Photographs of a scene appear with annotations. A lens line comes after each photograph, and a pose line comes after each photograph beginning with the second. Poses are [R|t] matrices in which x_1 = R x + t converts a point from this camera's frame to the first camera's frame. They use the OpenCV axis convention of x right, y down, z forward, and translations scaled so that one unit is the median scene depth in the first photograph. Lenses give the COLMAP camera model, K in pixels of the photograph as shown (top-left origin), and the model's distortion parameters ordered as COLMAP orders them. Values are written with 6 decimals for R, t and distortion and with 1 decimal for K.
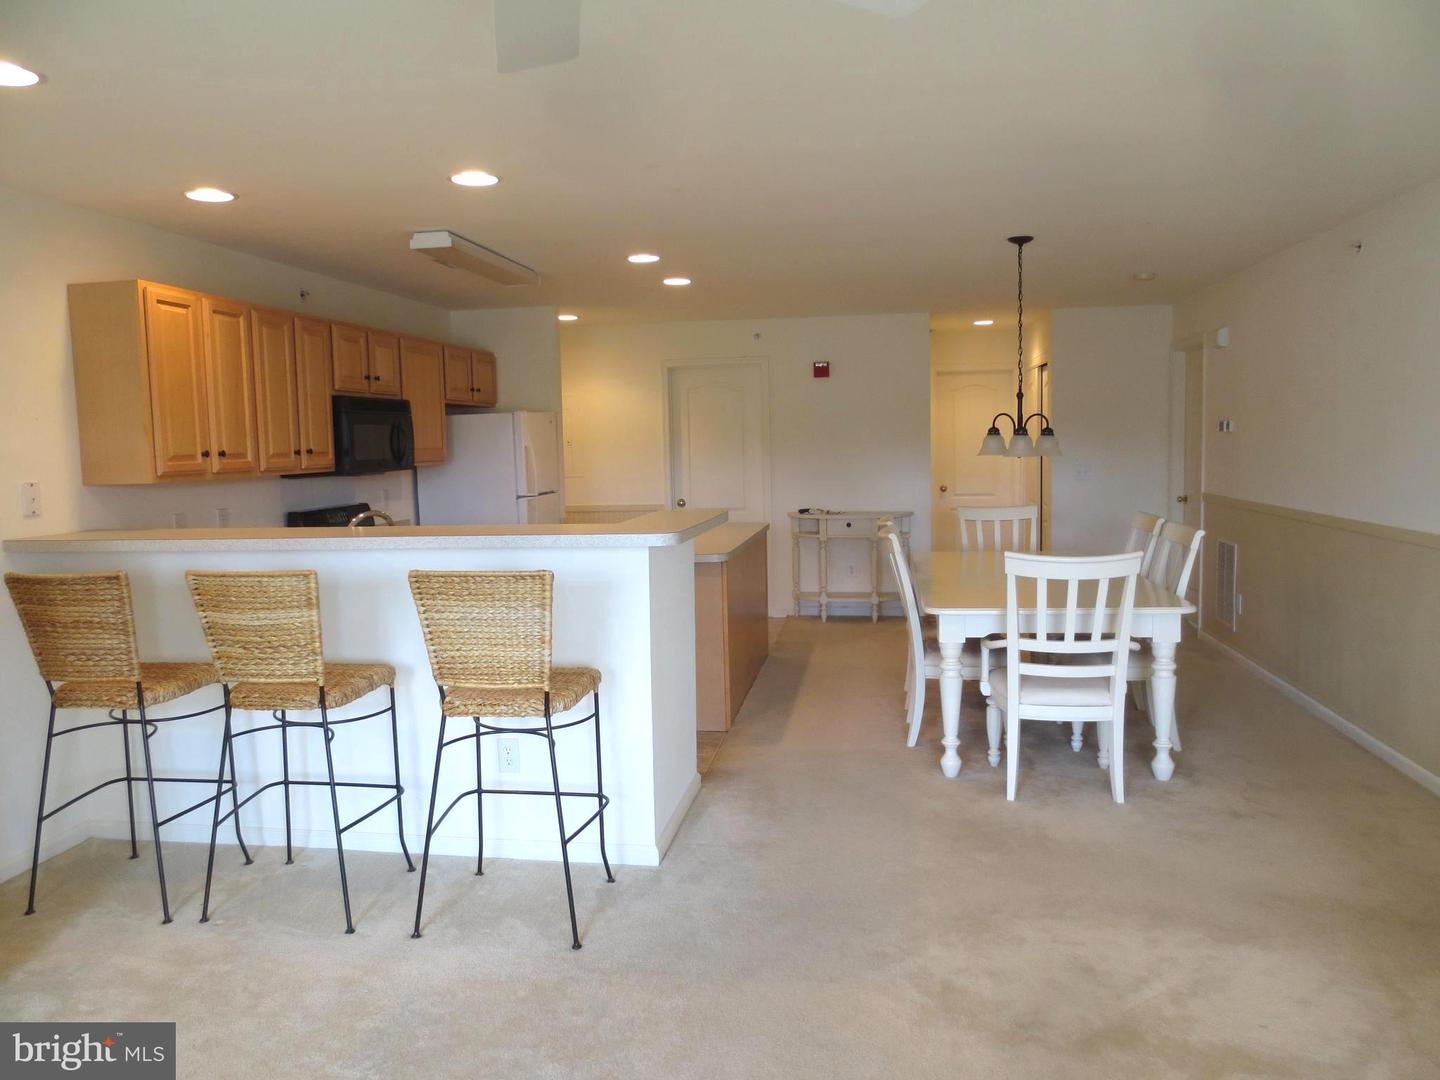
lens RADIAL K [[1089.5, 0, 713.6], [0, 1089.5, 549.4], [0, 0, 1]] dist [-0.038974, -0.002245]
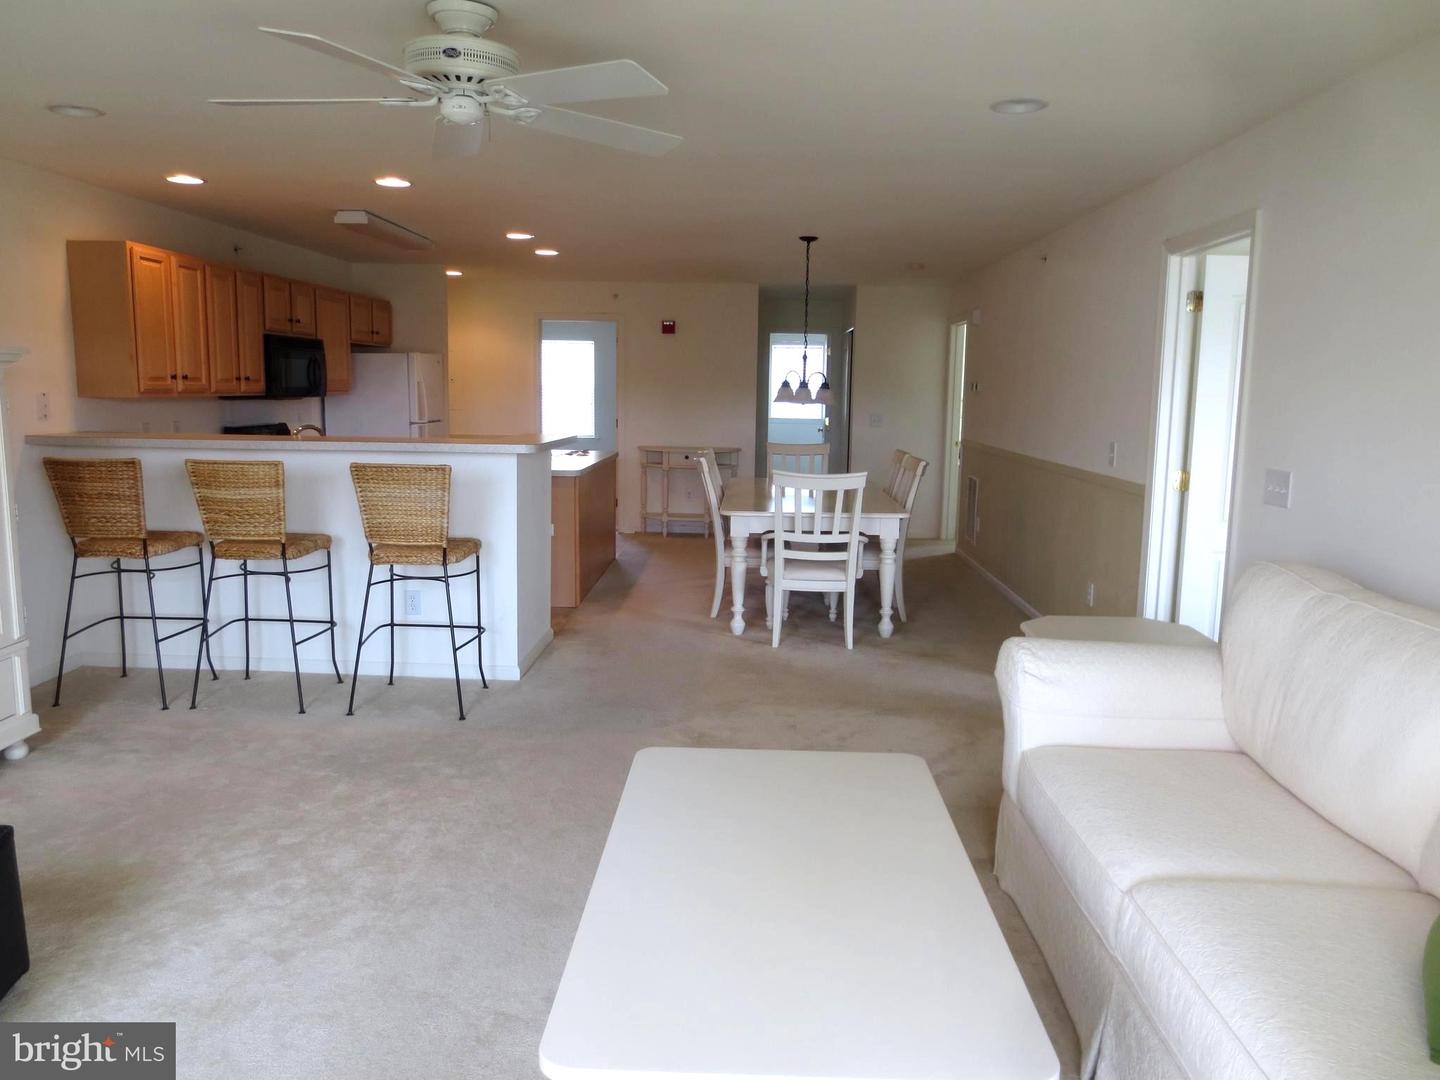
lens RADIAL K [[1068.8, 0, 714.1], [0, 1068.8, 546.2], [0, 0, 1]] dist [-0.016081, 0.014791]
pose [[0.992681, 0.021720, 0.118797, 0.028684], [-0.027475, 0.998516, 0.047022, 0.037833], [-0.117600, -0.049942, 0.991804, -0.368049]]
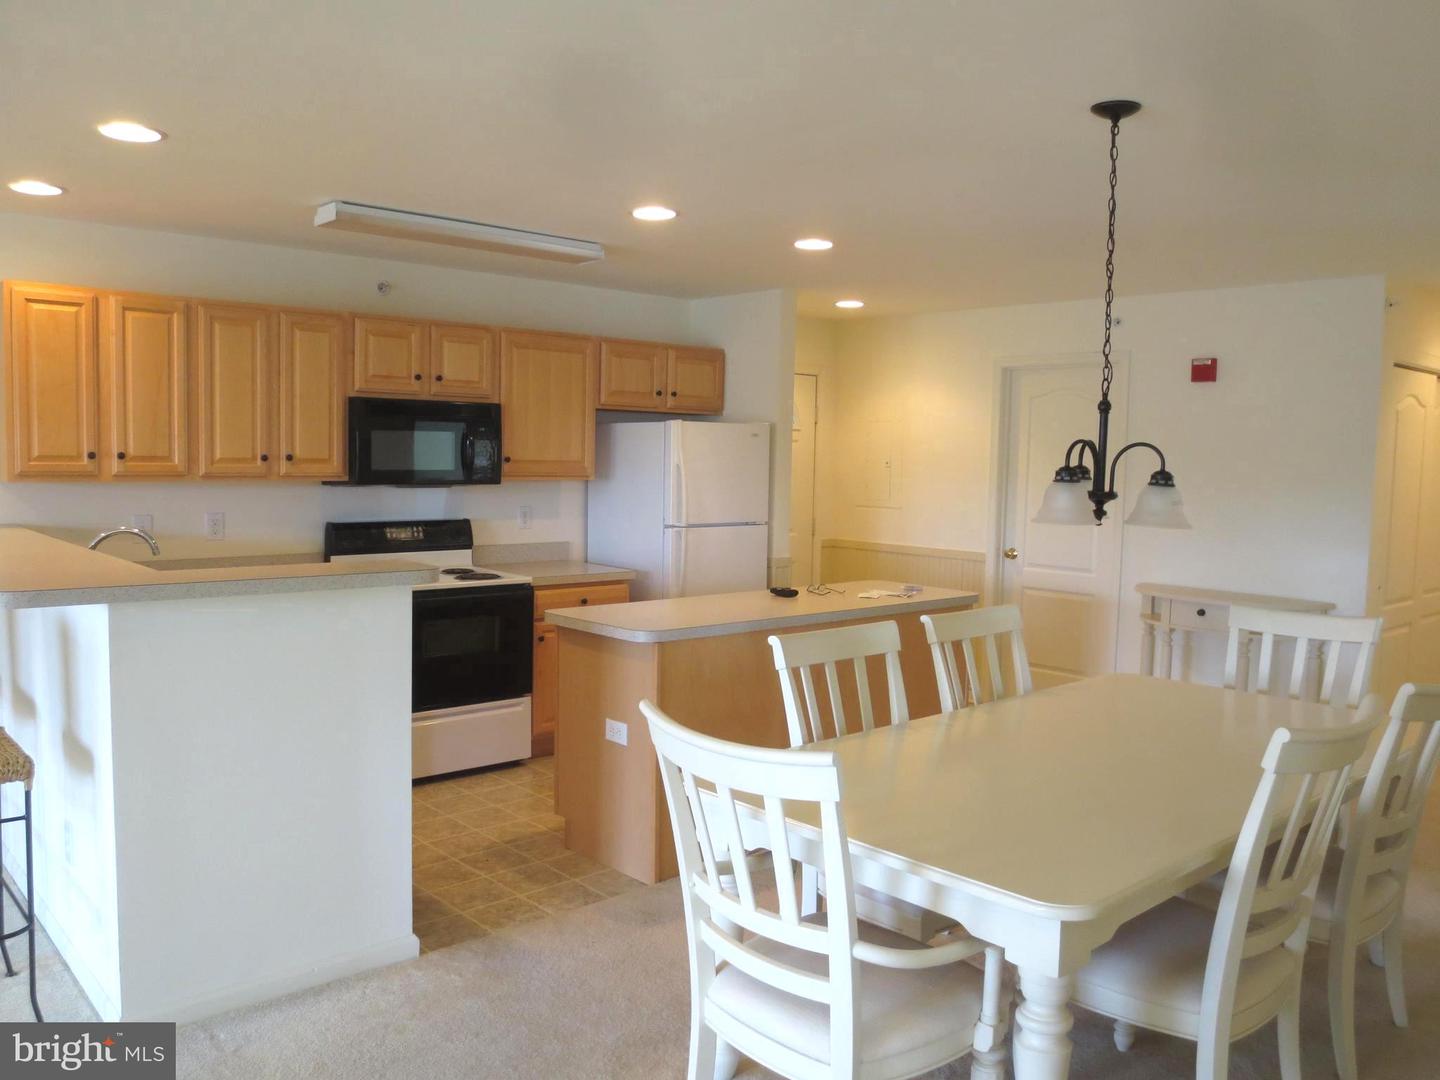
lens RADIAL K [[1156.8, 0, 719.2], [0, 1156.8, 540.1], [0, 0, 1]] dist [-0.057799, 0.001591]
pose [[0.769170, 0.086027, -0.633228, 0.628121], [-0.101798, 0.994739, 0.011487, -0.083053], [0.630884, 0.055626, 0.773880, 0.580464]]
